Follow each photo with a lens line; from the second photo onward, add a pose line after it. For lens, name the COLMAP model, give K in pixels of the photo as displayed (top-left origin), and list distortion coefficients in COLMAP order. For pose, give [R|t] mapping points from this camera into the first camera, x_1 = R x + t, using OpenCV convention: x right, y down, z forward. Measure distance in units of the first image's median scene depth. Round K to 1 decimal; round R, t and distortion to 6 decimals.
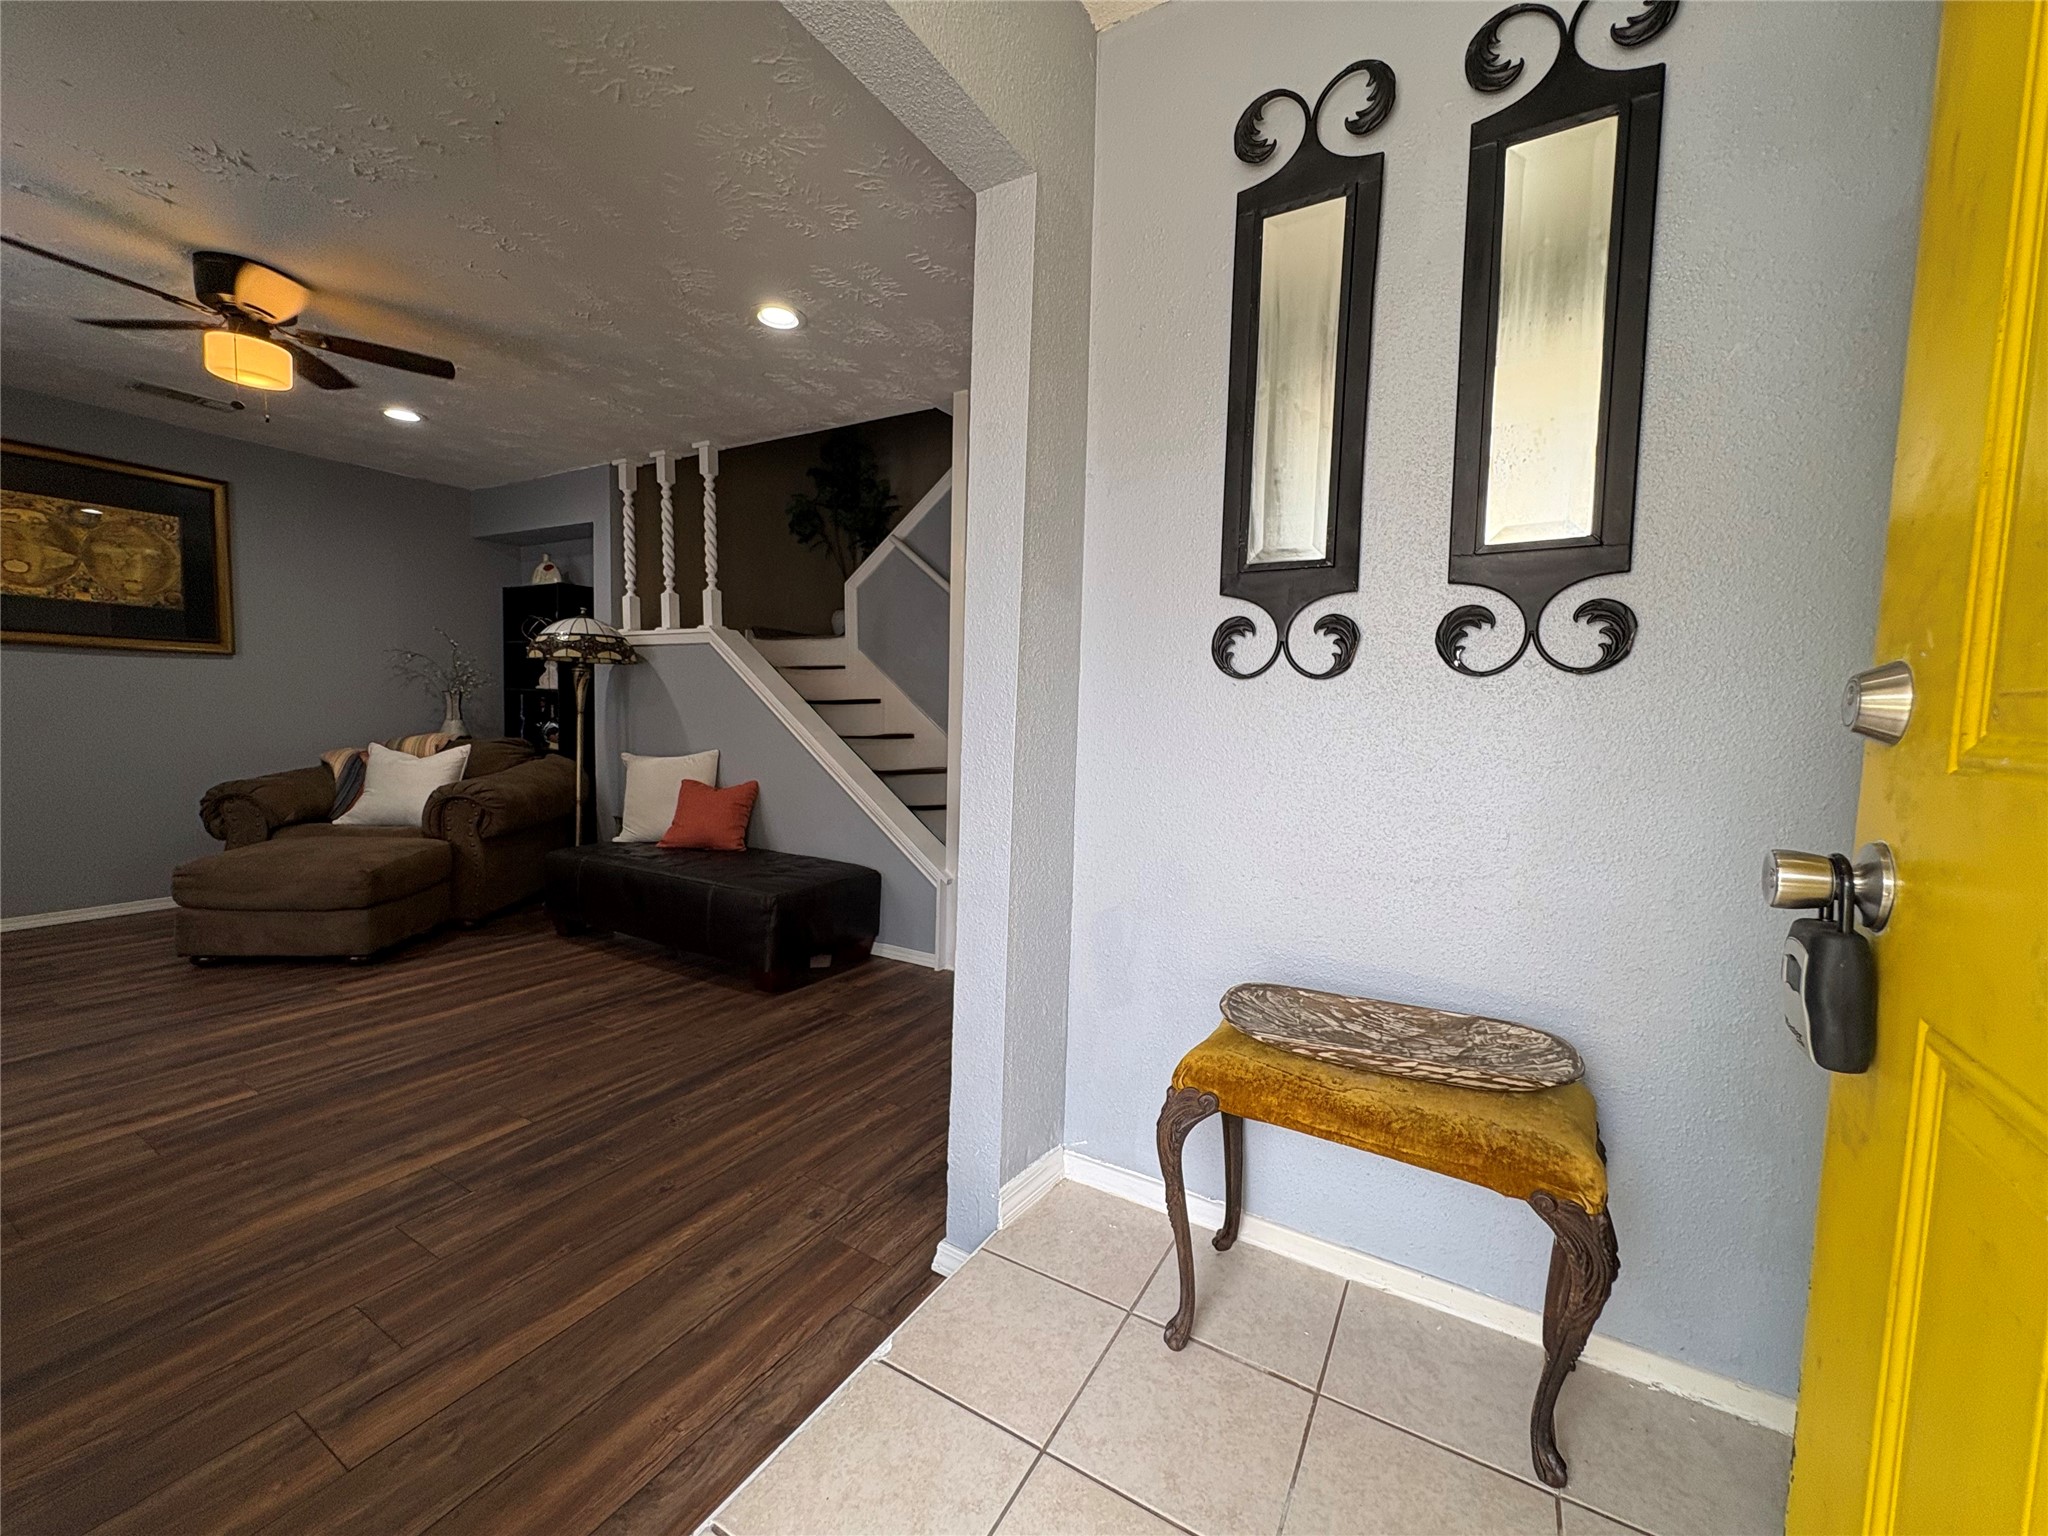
lens RADIAL K [[817.0, 0, 1027.8], [0, 817.0, 768.0], [0, 0, 1]] dist [0.000196, -0.000098]
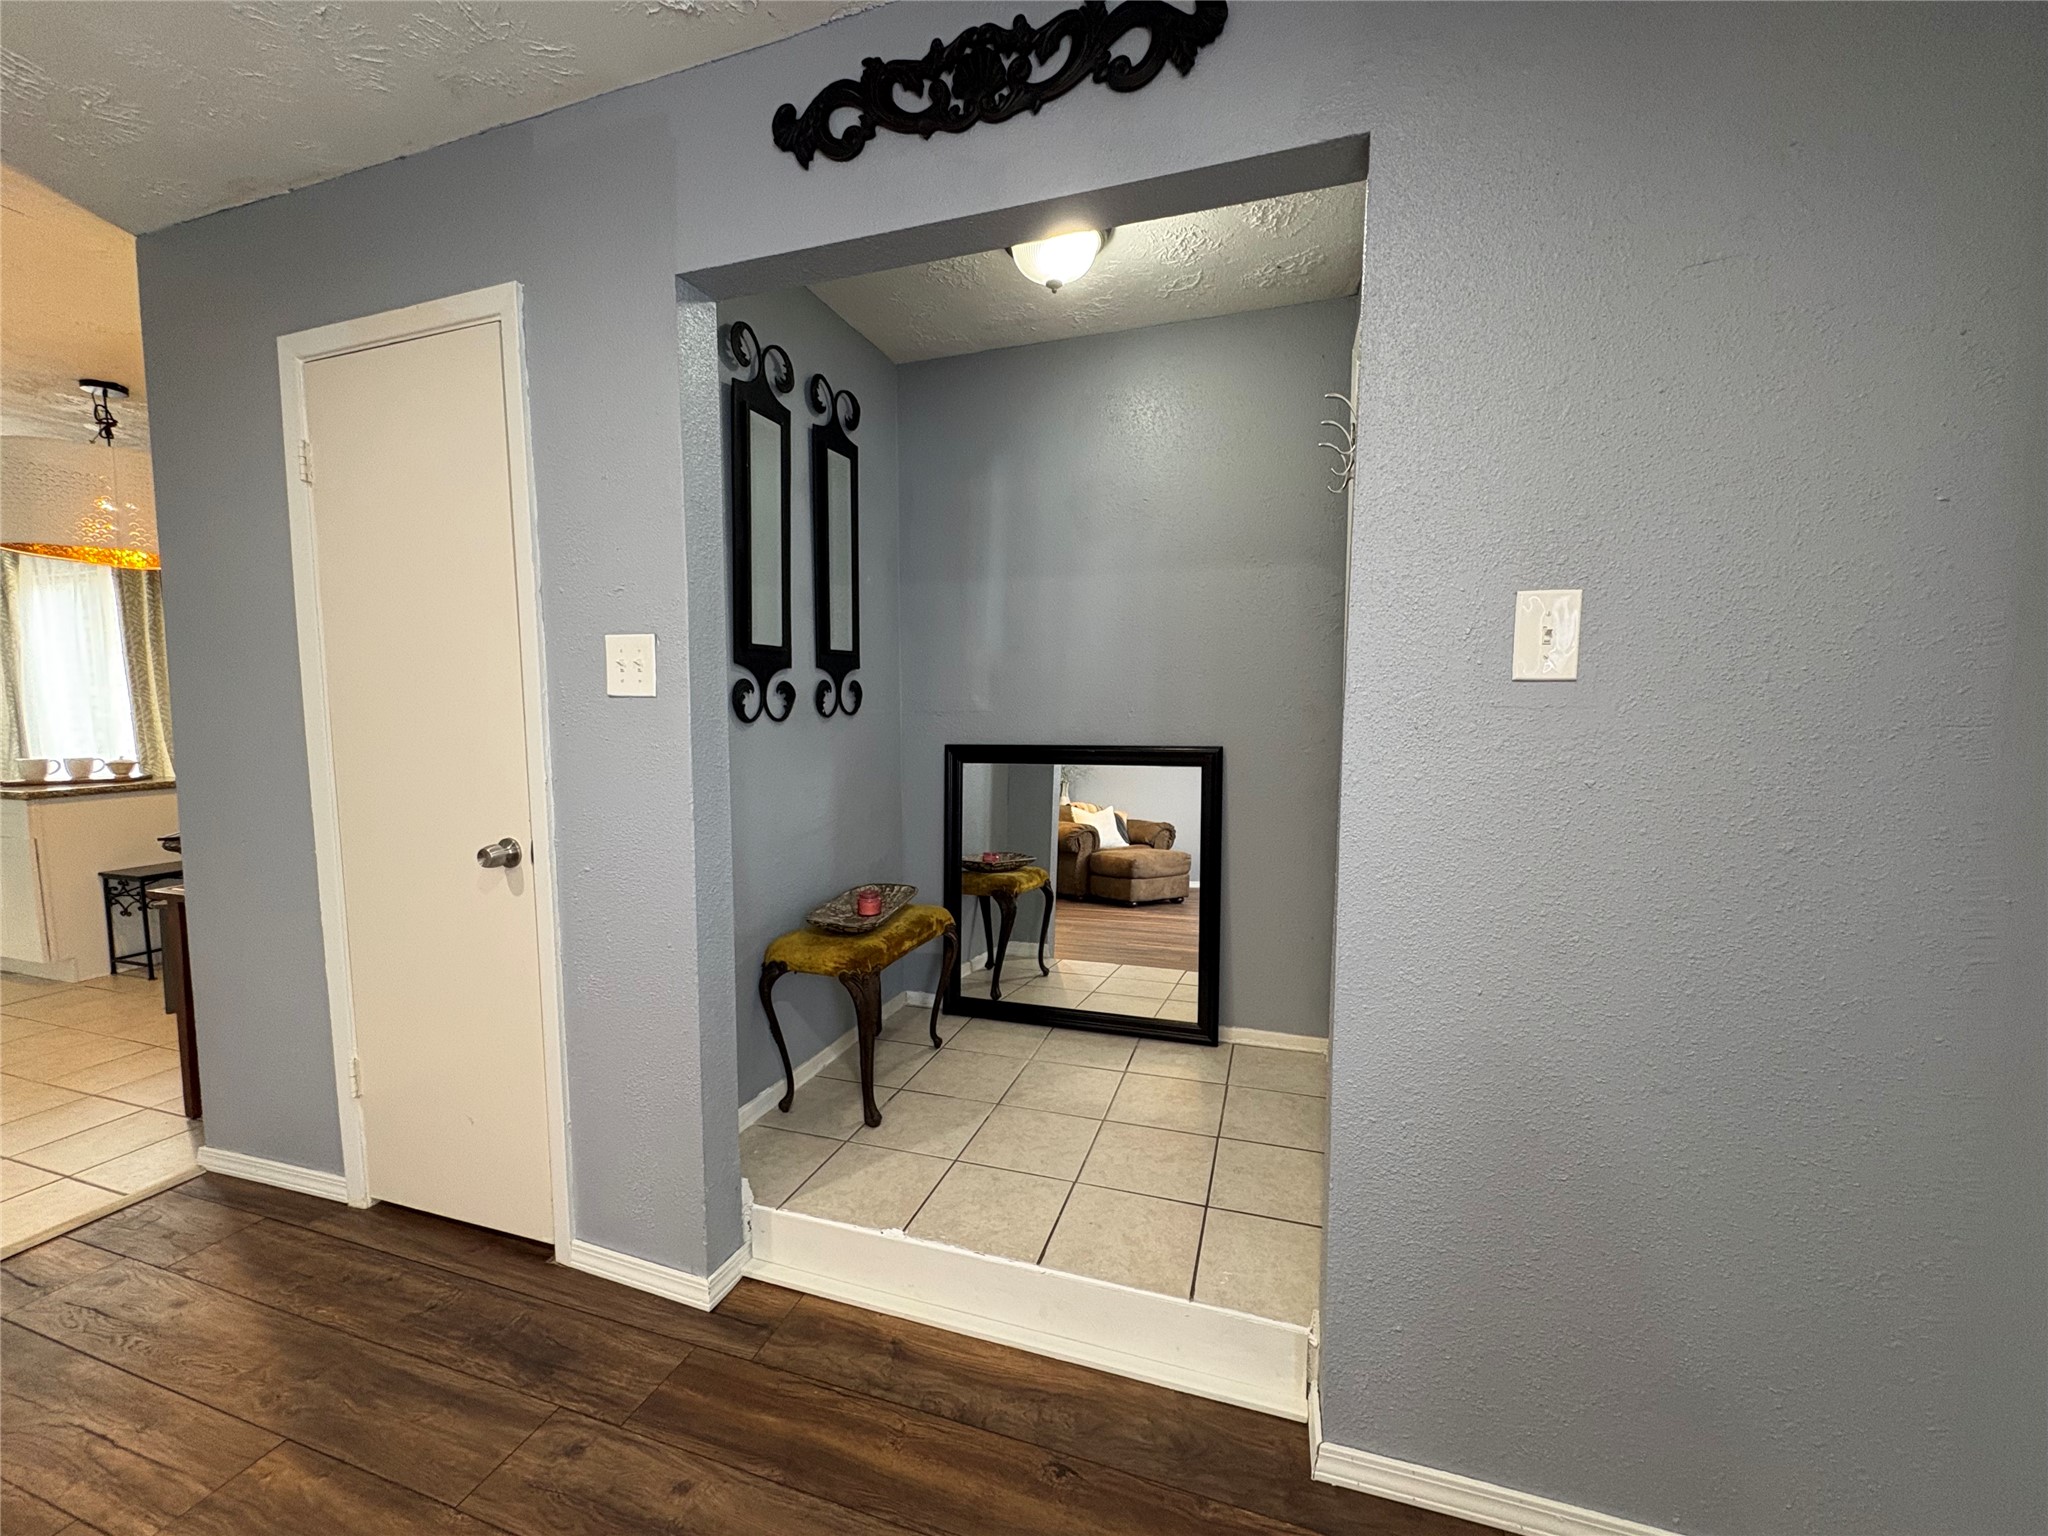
lens RADIAL K [[817.0, 0, 1027.8], [0, 817.0, 768.0], [0, 0, 1]] dist [0.000196, -0.000098]
pose [[-0.206631, -0.106536, 0.972601, -1.304251], [0.071276, 0.989774, 0.123560, -0.186302], [-0.975819, 0.094855, -0.196925, 0.869162]]
